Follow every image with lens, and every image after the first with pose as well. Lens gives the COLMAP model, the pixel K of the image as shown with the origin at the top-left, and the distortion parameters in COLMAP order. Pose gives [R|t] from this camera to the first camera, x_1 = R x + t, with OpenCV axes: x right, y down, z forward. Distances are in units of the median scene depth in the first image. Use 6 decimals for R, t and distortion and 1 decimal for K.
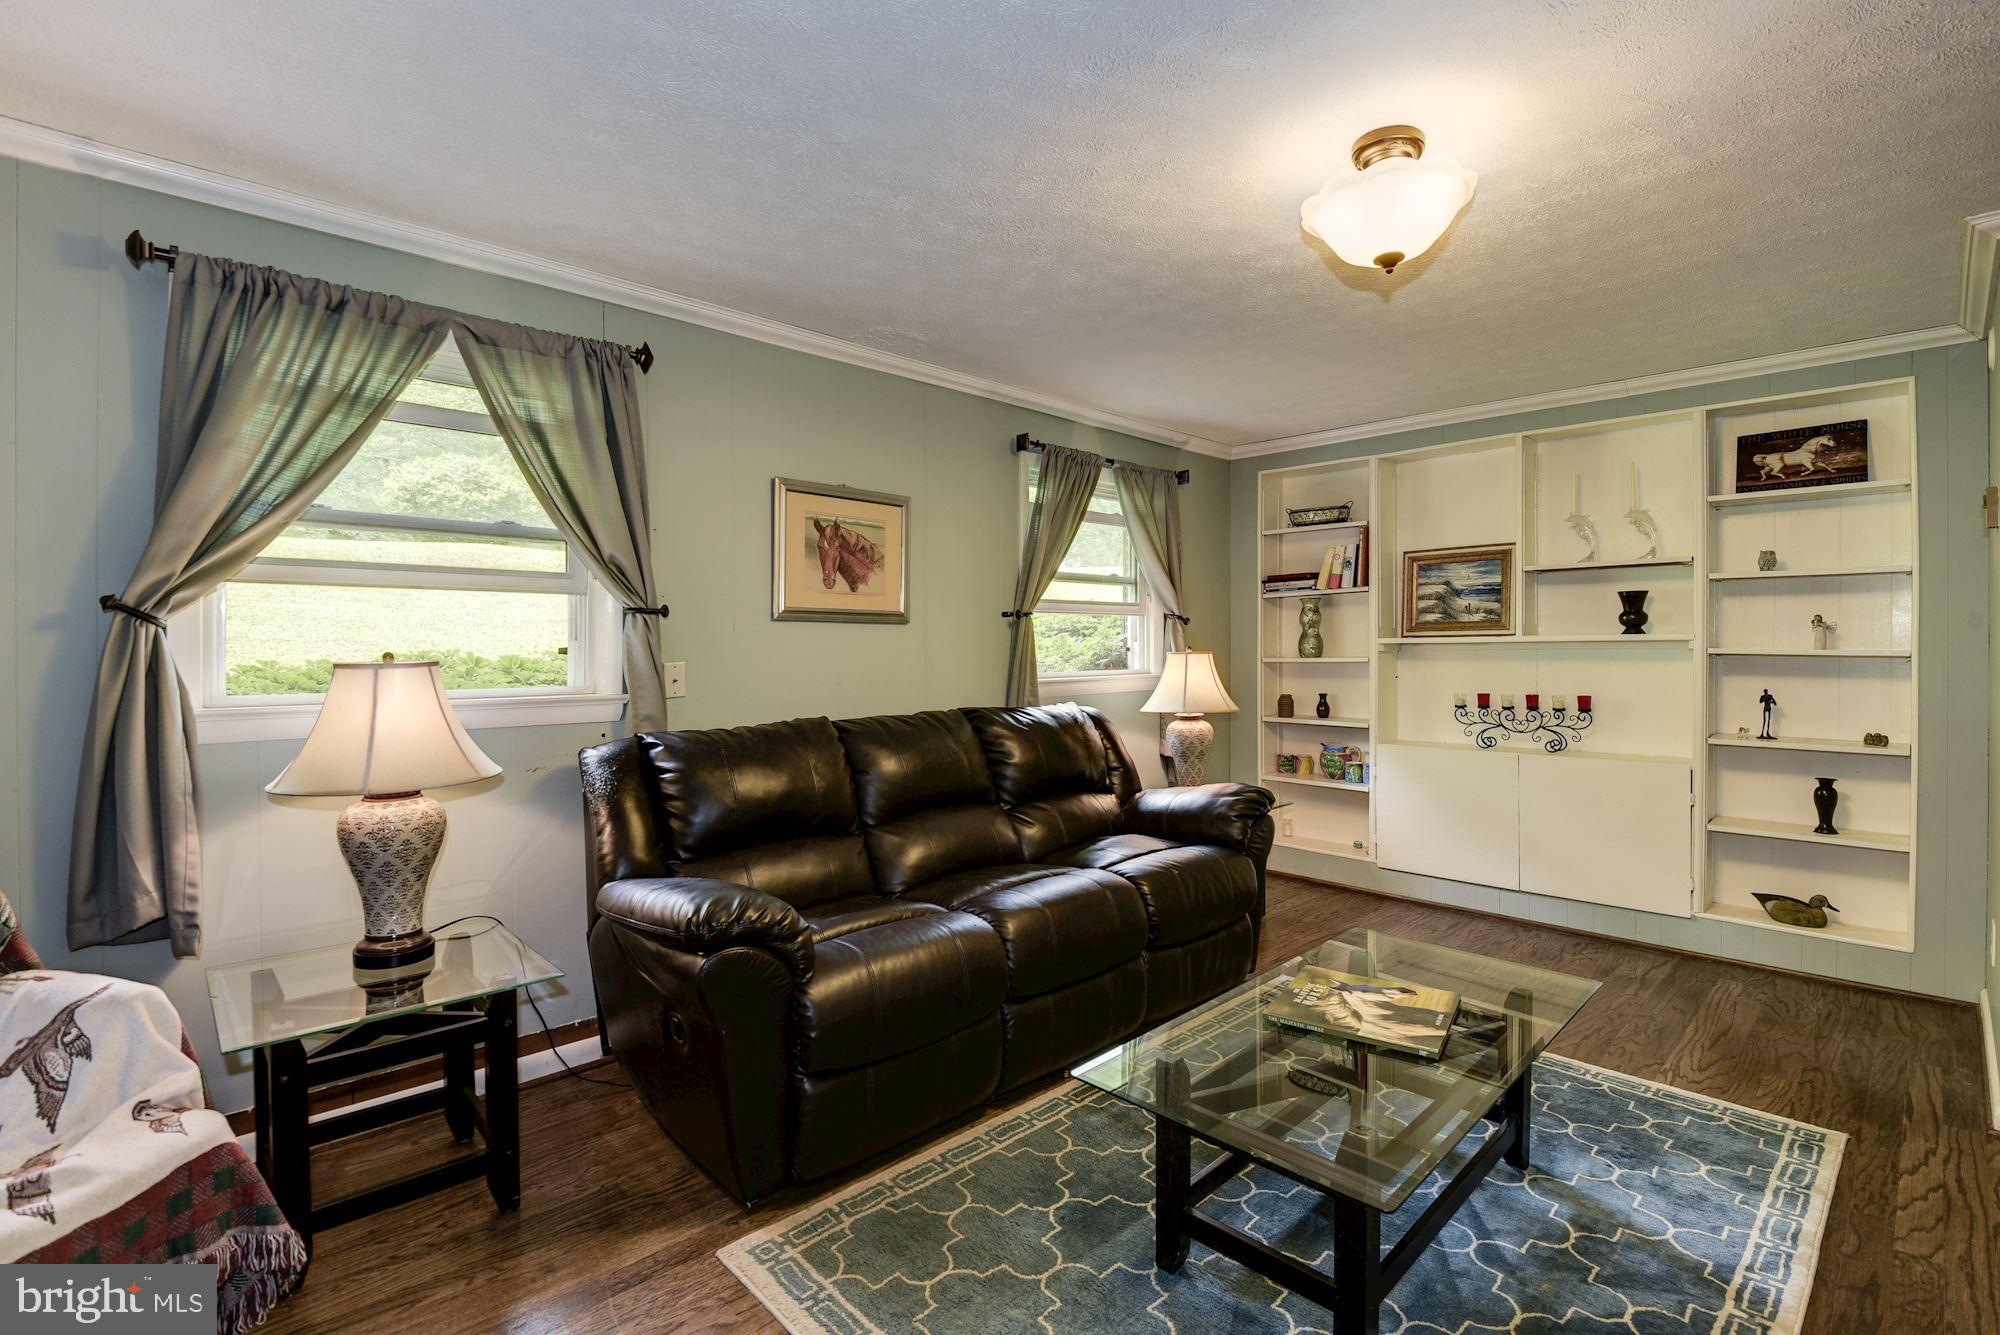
lens RADIAL K [[910.7, 0, 1008.2], [0, 910.7, 669.5], [0, 0, 1]] dist [-0.003401, -0.012860]
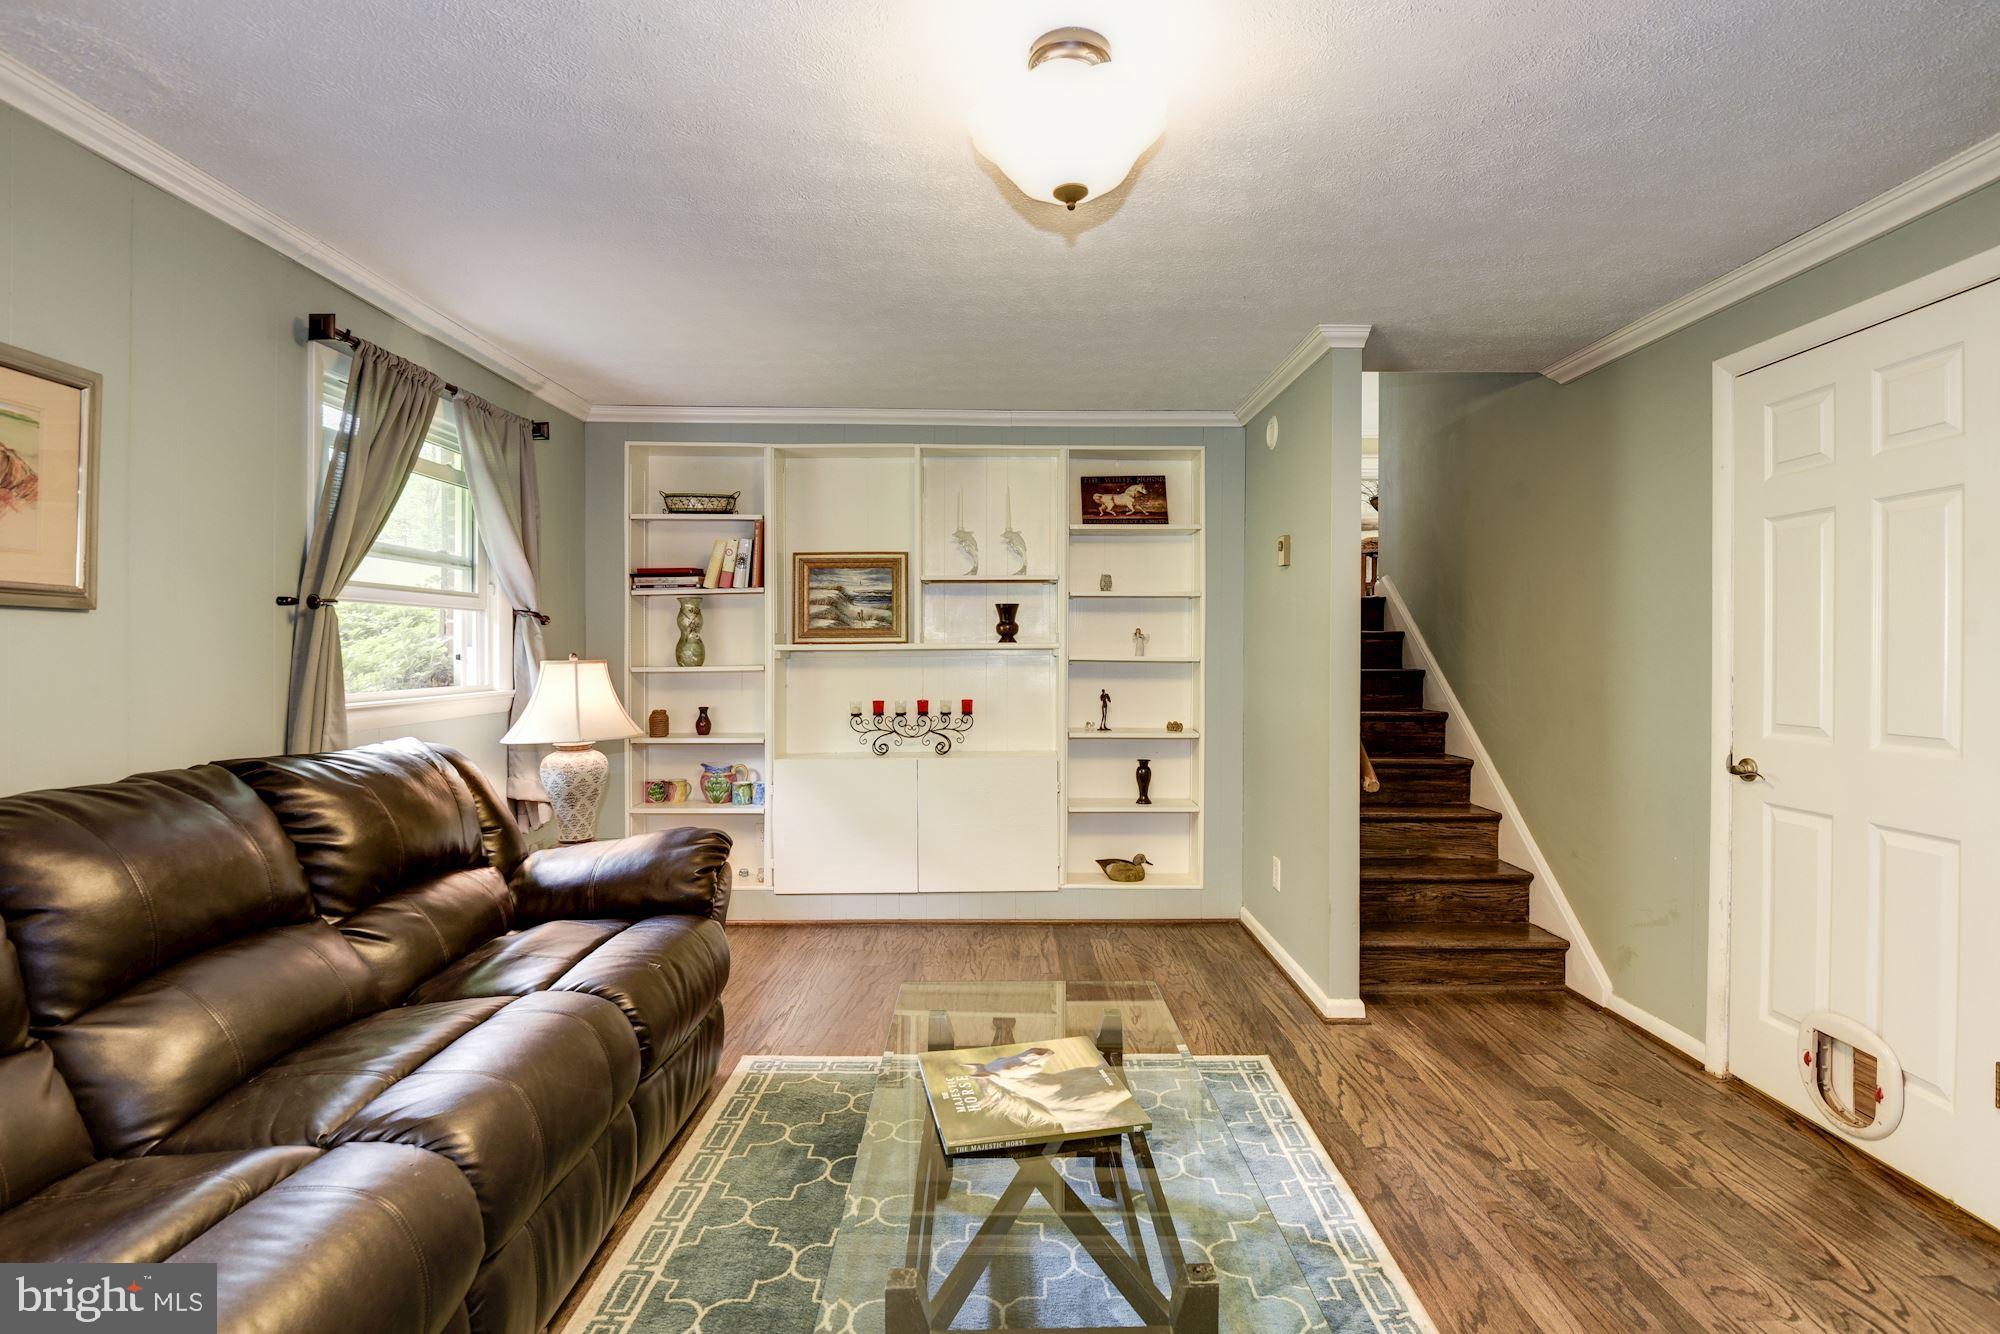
lens RADIAL K [[910.7, 0, 1010.2], [0, 910.7, 665.9], [0, 0, 1]] dist [-0.003401, -0.012860]
pose [[0.682598, -0.008915, 0.730740, -0.130698], [0.017201, 0.999845, -0.003870, -0.006775], [-0.730592, 0.015211, 0.682645, 0.260921]]
